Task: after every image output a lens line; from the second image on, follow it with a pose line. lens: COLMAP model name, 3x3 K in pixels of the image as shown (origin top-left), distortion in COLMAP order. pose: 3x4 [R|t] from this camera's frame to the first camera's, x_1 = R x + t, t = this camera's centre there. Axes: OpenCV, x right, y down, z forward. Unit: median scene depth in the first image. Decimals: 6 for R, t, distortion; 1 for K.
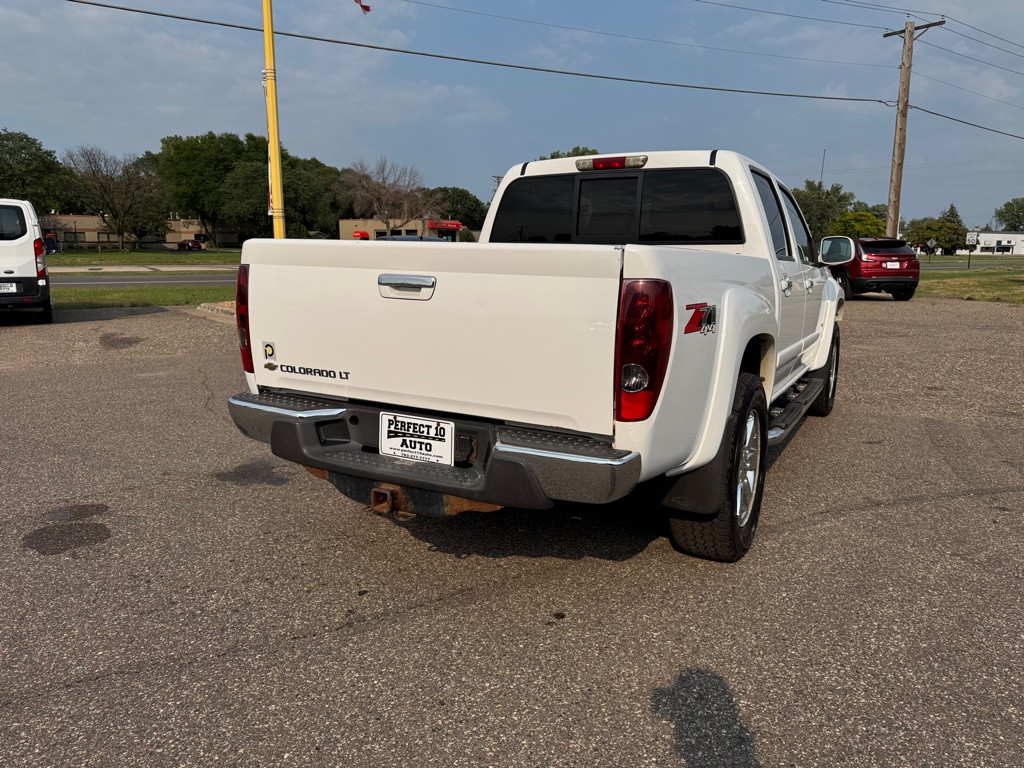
lens RADIAL K [[725.6, 0, 512.0], [0, 725.6, 384.0], [0, 0, 1]] dist [0.057644, -0.067793]
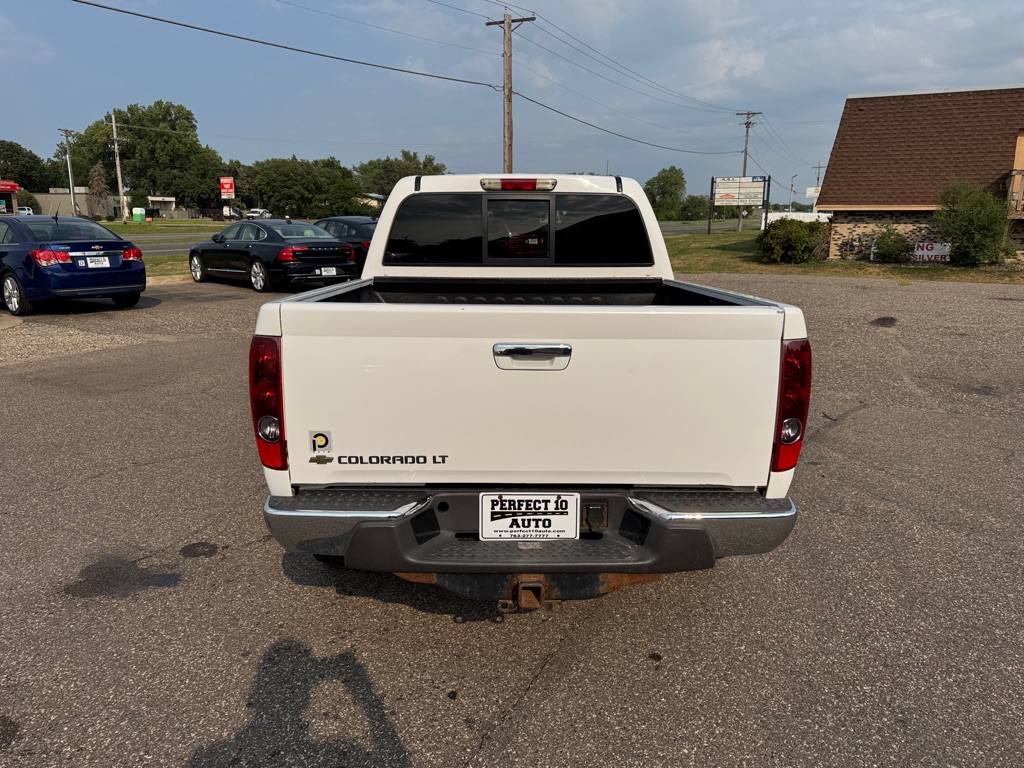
lens RADIAL K [[727.6, 0, 512.0], [0, 727.6, 384.0], [0, 0, 1]] dist [0.072377, -0.104791]
pose [[0.869034, -0.115462, 0.481091, -0.506856], [0.094458, 0.993221, 0.067745, -0.136737], [-0.485652, -0.013429, 0.874049, 0.182620]]
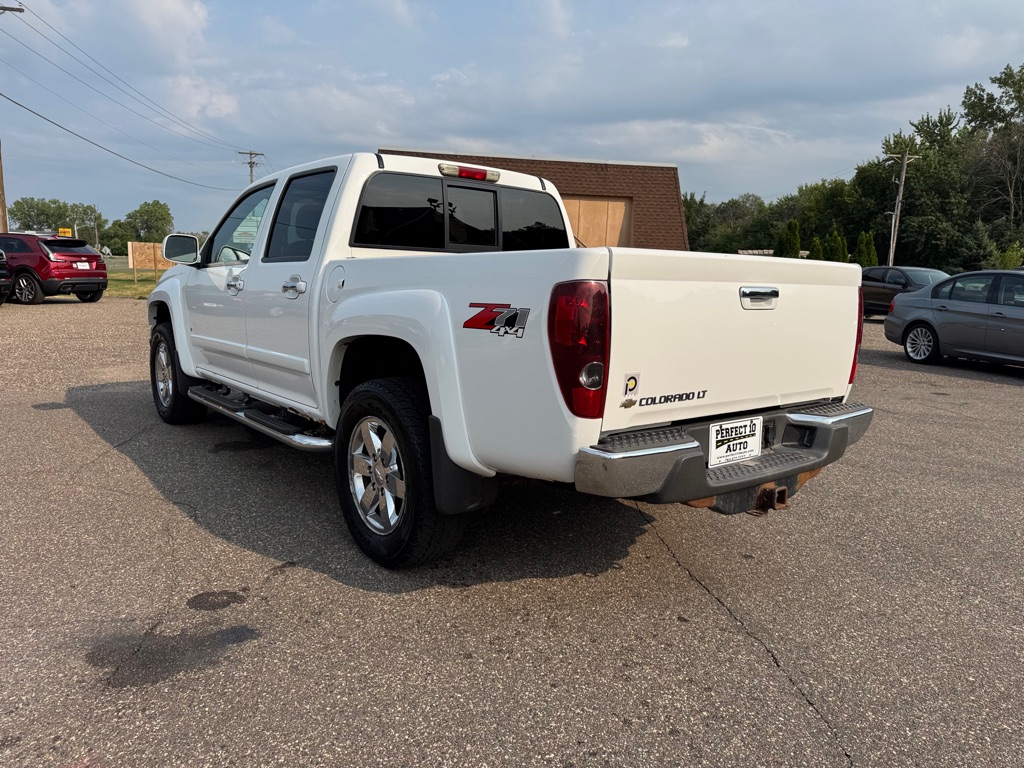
lens RADIAL K [[731.4, 0, 512.0], [0, 731.4, 384.0], [0, 0, 1]] dist [0.050308, -0.063327]
pose [[0.384928, -0.141081, 0.912100, -1.082382], [0.140573, 0.985680, 0.093137, -0.135029], [-0.912179, 0.092365, 0.399248, 0.759046]]
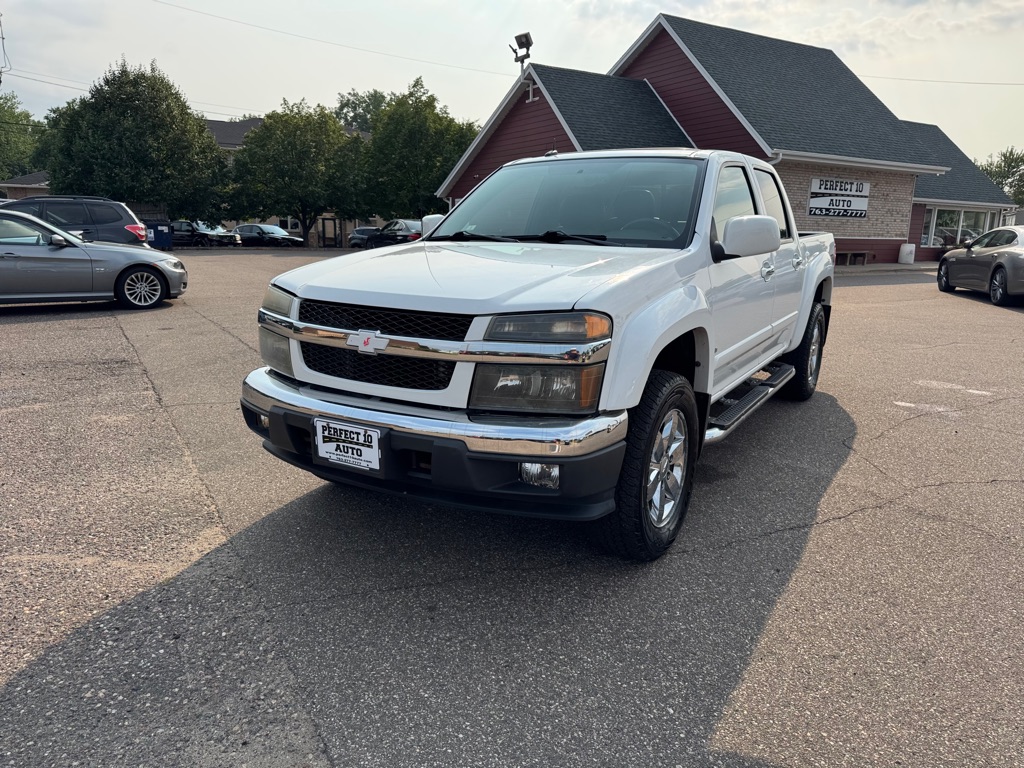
lens RADIAL K [[731.4, 0, 512.0], [0, 731.4, 384.0], [0, 0, 1]] dist [0.050308, -0.063327]
pose [[-0.998955, -0.033660, 0.030927, 0.565095], [-0.019133, 0.922362, 0.385854, -0.629403], [-0.041513, 0.384859, -0.922042, 3.341143]]
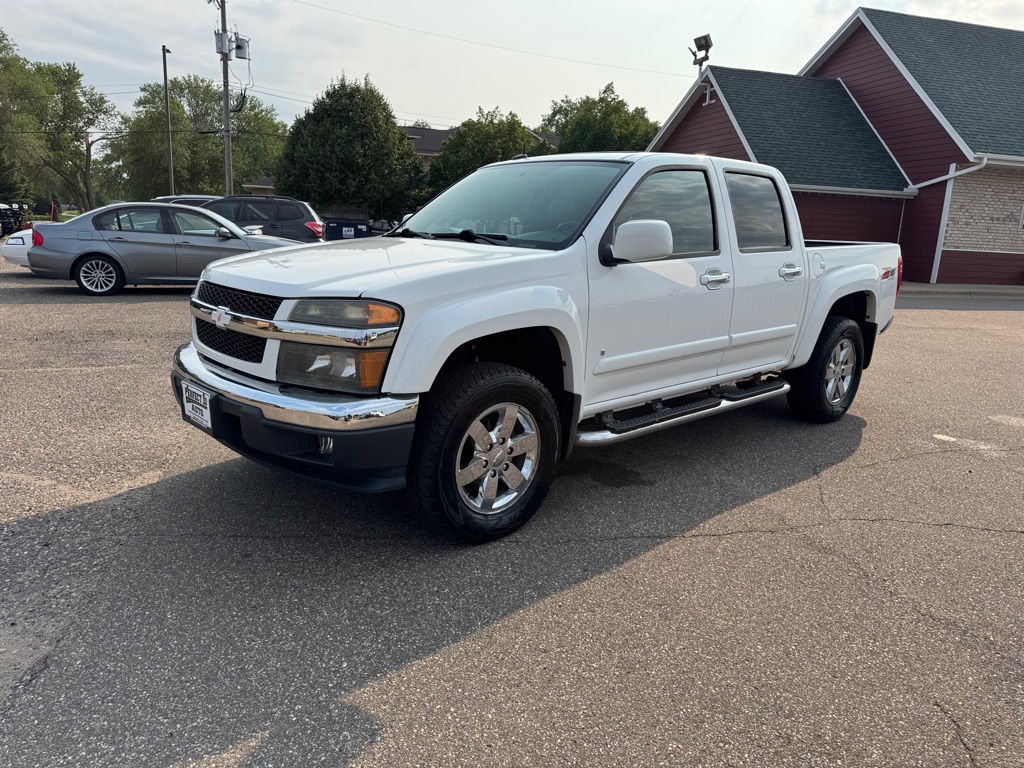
lens RADIAL K [[731.4, 0, 512.0], [0, 731.4, 384.0], [0, 0, 1]] dist [0.050308, -0.063327]
pose [[-0.949478, -0.113848, 0.292455, 0.034235], [0.006654, 0.924368, 0.381443, -0.635469], [-0.313763, 0.364118, -0.876910, 3.316757]]
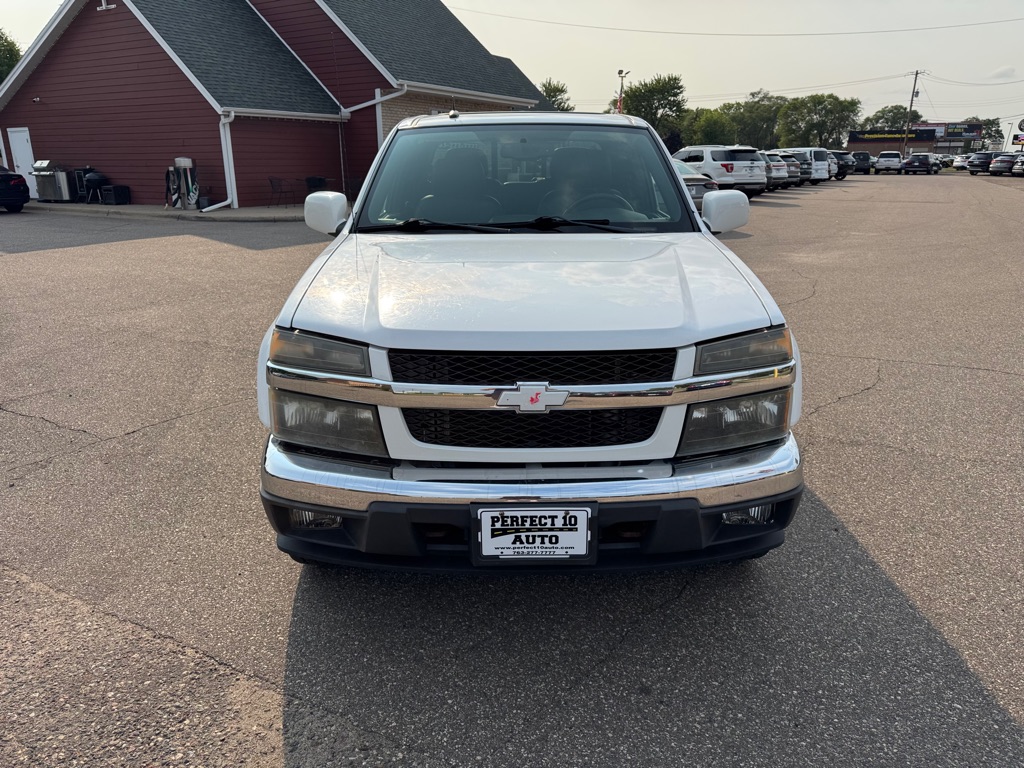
lens RADIAL K [[731.4, 0, 512.0], [0, 731.4, 384.0], [0, 0, 1]] dist [0.050308, -0.063327]
pose [[-0.870863, 0.139673, -0.471264, 1.148703], [-0.095273, 0.892627, 0.440613, -0.642469], [0.482205, 0.428612, -0.764049, 2.992815]]
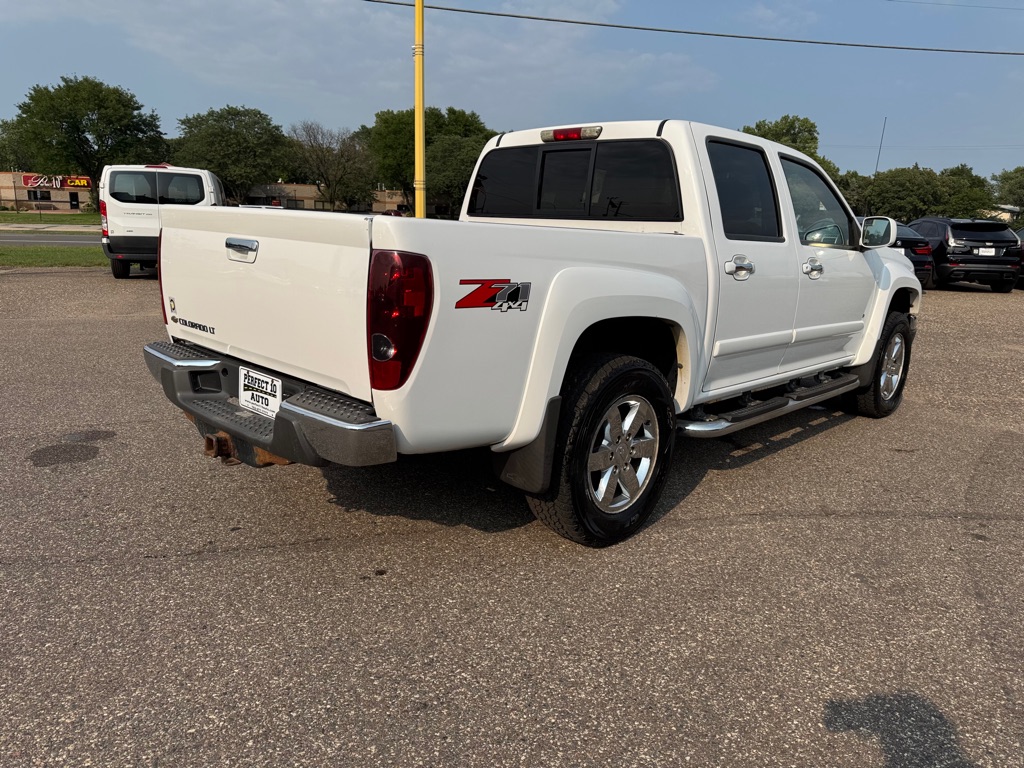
lens RADIAL K [[722.2, 0, 510.9], [0, 722.2, 393.2], [0, 0, 1]] dist [0.058075, -0.069091]
pose [[0.965793, 0.083260, -0.245582, 0.434882], [-0.071529, 0.995847, 0.056325, -0.010806], [0.249252, -0.036832, 0.967738, 0.041579]]
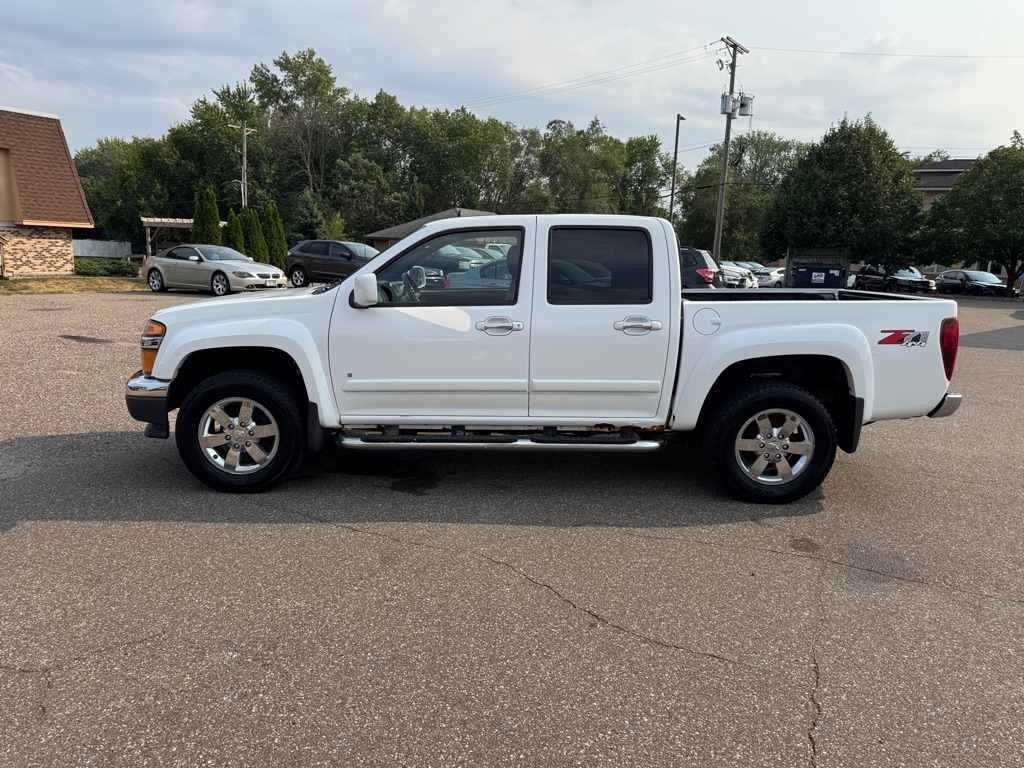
lens RADIAL K [[731.4, 0, 512.0], [0, 731.4, 384.0], [0, 0, 1]] dist [0.050308, -0.063327]
pose [[-0.495777, -0.182194, 0.849123, -1.273382], [0.123835, 0.952924, 0.276770, -0.584763], [-0.859575, 0.242367, -0.449876, 2.568828]]
